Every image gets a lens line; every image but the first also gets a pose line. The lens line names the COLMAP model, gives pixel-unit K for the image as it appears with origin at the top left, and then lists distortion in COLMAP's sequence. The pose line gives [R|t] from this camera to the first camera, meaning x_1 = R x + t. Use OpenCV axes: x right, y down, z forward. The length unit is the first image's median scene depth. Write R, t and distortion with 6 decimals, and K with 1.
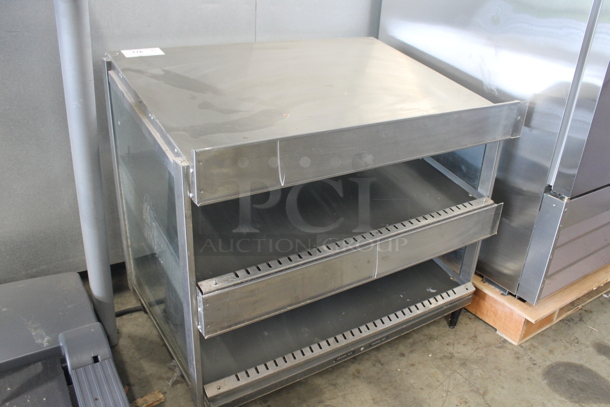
lens RADIAL K [[501.3, 0, 305.0], [0, 501.3, 203.5], [0, 0, 1]] dist [-0.081351, 0.003482]
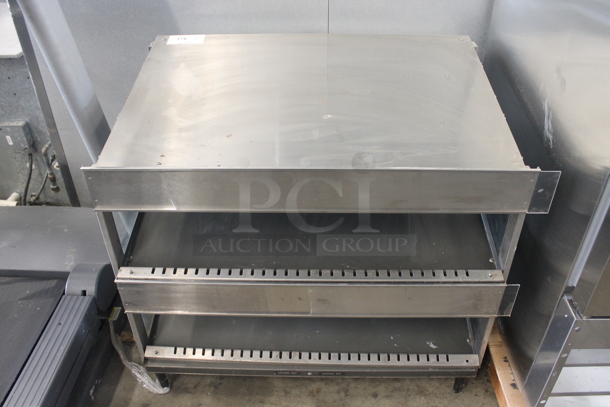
lens RADIAL K [[501.3, 0, 305.0], [0, 501.3, 203.5], [0, 0, 1]] dist [-0.081351, 0.003482]
pose [[0.831136, 0.278028, -0.481574, 0.470163], [-0.204470, 0.958163, 0.200289, -0.216872], [0.517113, -0.068000, 0.853212, 0.176490]]
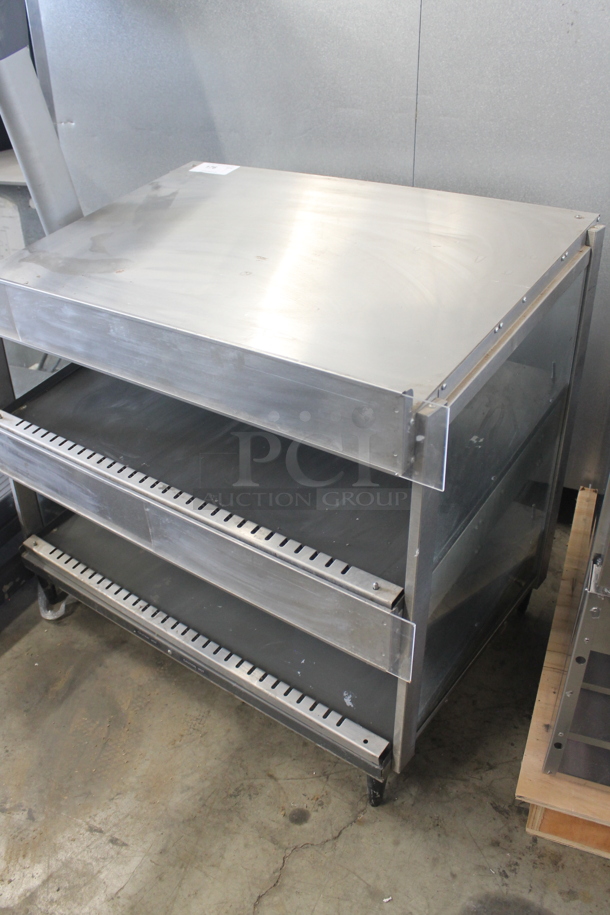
lens RADIAL K [[752.0, 0, 305.0], [0, 752.0, 457.5], [0, 0, 1]] dist [-0.081351, 0.003482]
pose [[0.348202, 0.433210, -0.831315, 0.859766], [-0.366573, 0.879122, 0.304581, -0.291936], [0.862774, 0.198682, 0.464915, 0.623277]]
